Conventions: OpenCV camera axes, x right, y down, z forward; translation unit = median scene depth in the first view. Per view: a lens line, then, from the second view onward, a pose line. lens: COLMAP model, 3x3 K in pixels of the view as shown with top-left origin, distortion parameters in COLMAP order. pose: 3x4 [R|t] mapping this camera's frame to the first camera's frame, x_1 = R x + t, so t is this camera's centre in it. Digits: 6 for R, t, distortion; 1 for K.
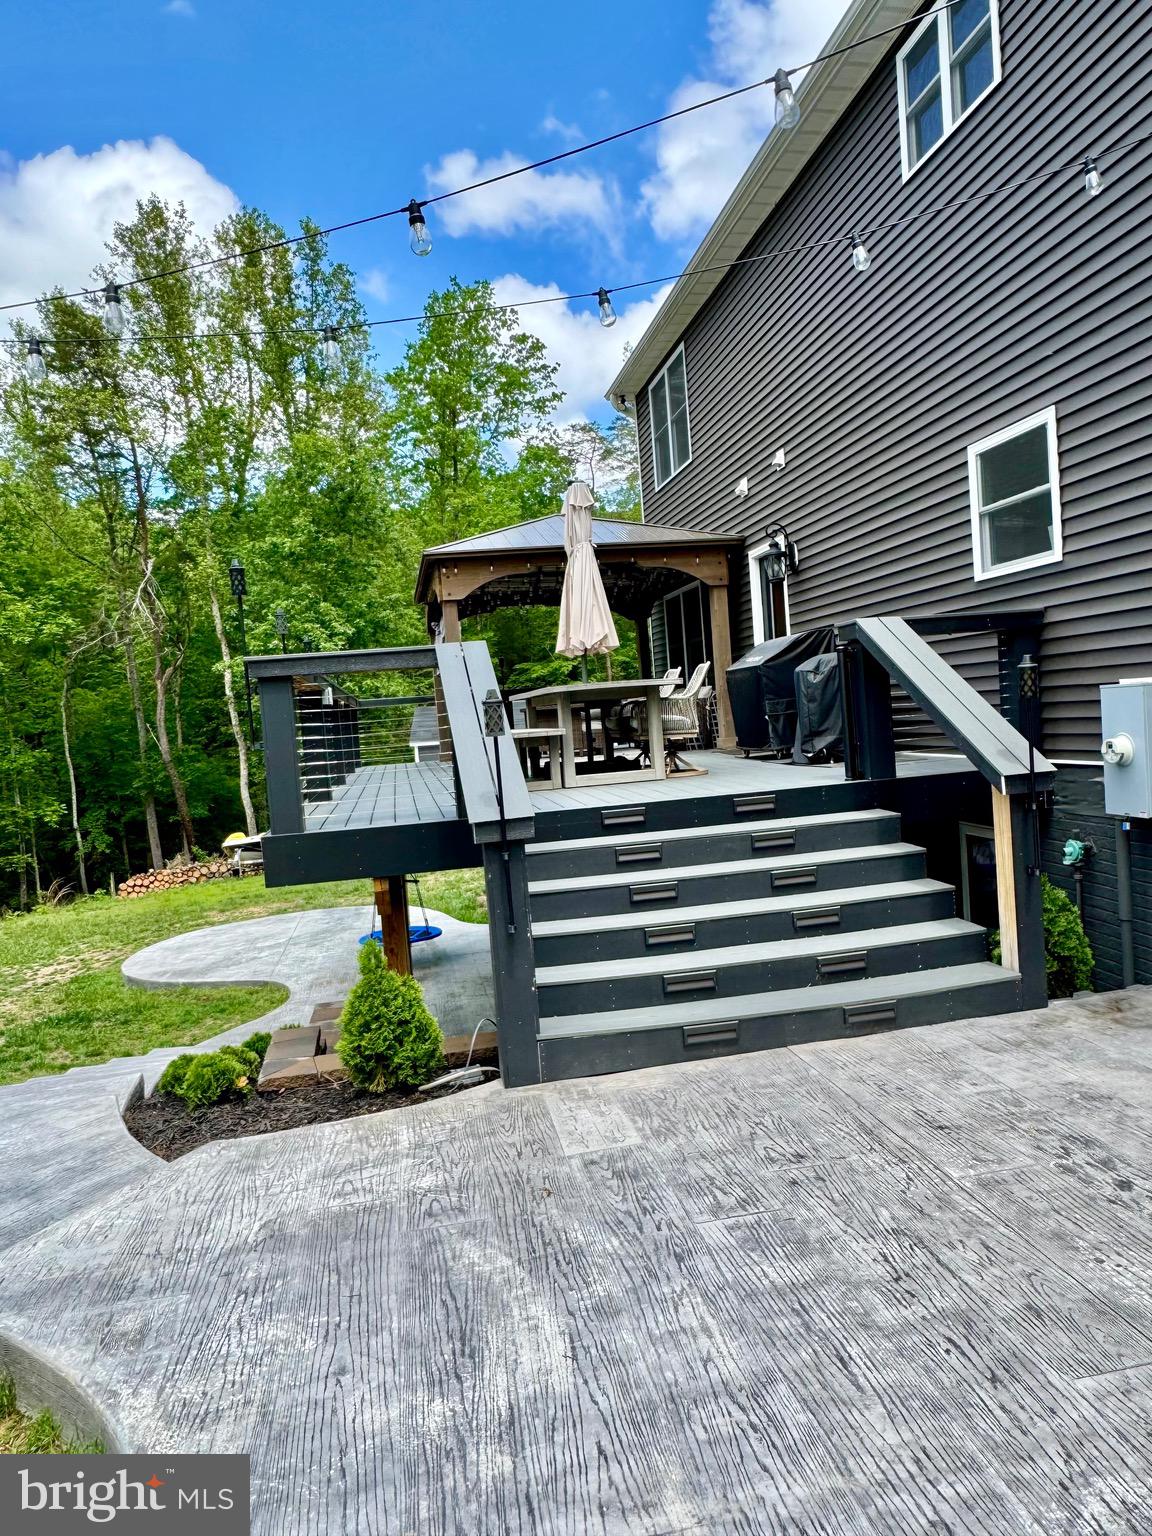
lens RADIAL K [[1035.7, 0, 576.5], [0, 1035.7, 771.0], [0, 0, 1]] dist [-0.010331, 0.009600]
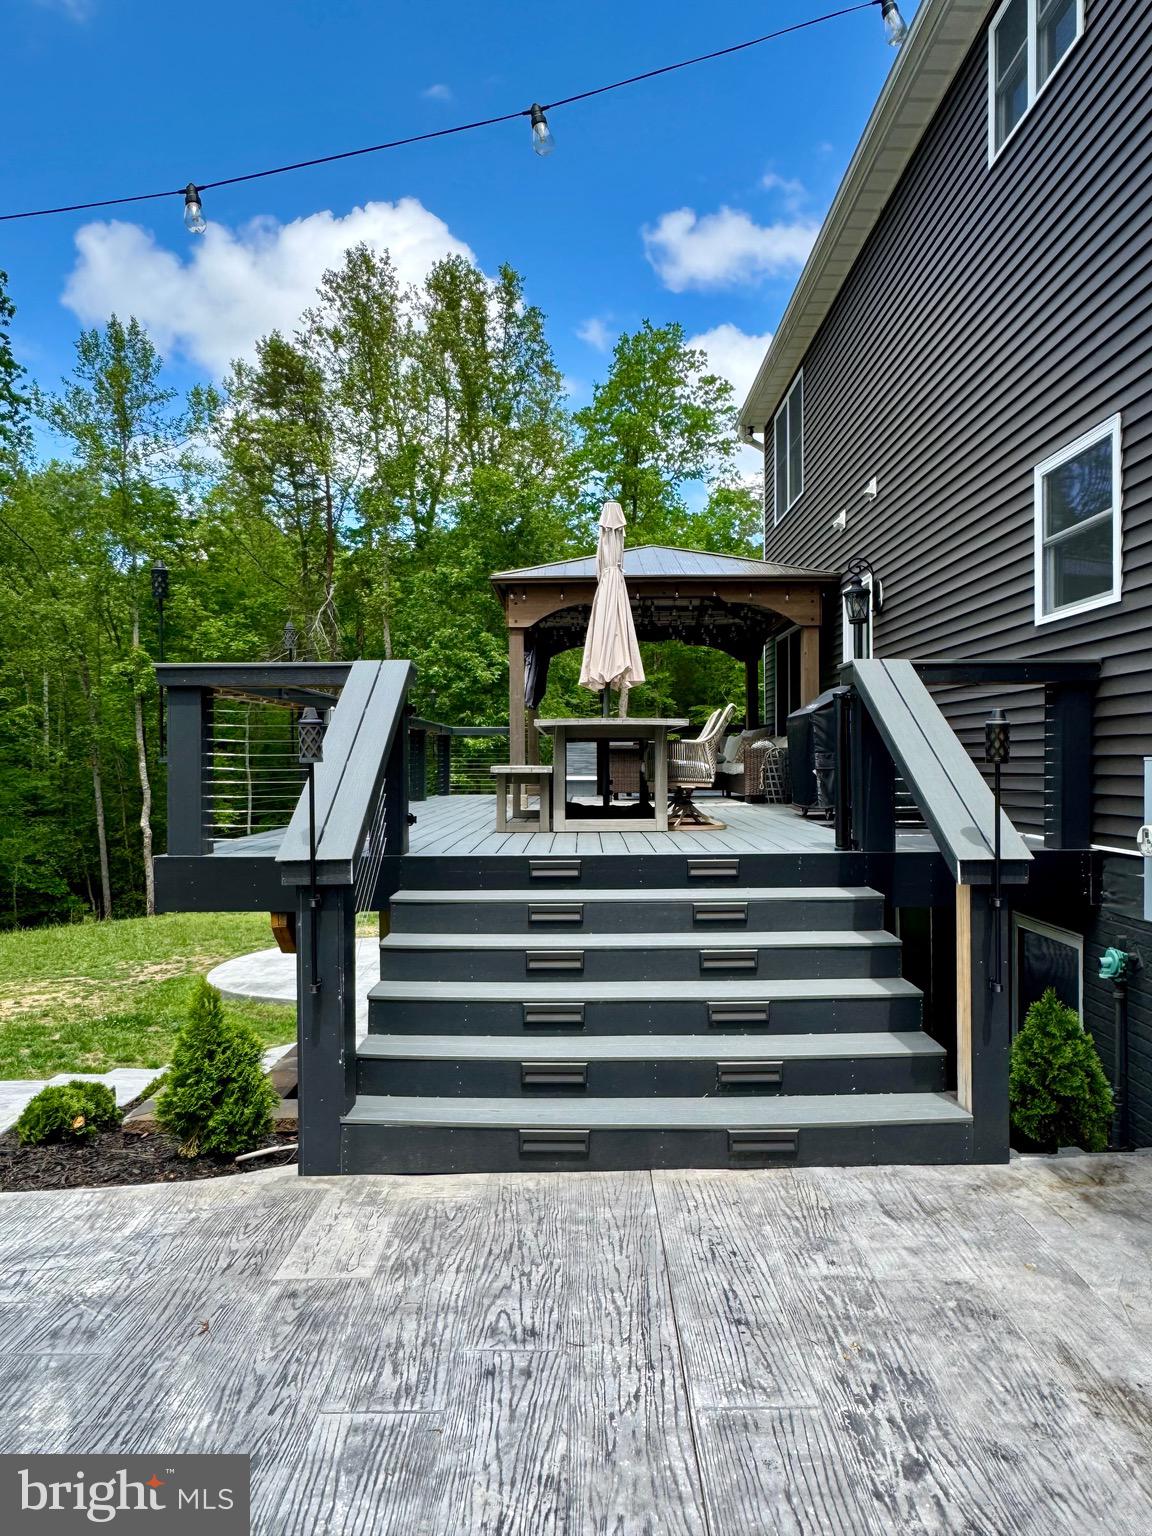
lens RADIAL K [[1035.7, 0, 576.8], [0, 1035.7, 766.8], [0, 0, 1]] dist [-0.010331, 0.009600]
pose [[0.981406, 0.070960, -0.178344, 0.183985], [-0.078593, 0.996253, -0.036093, -0.010368], [0.175115, 0.049439, 0.983306, 0.120397]]
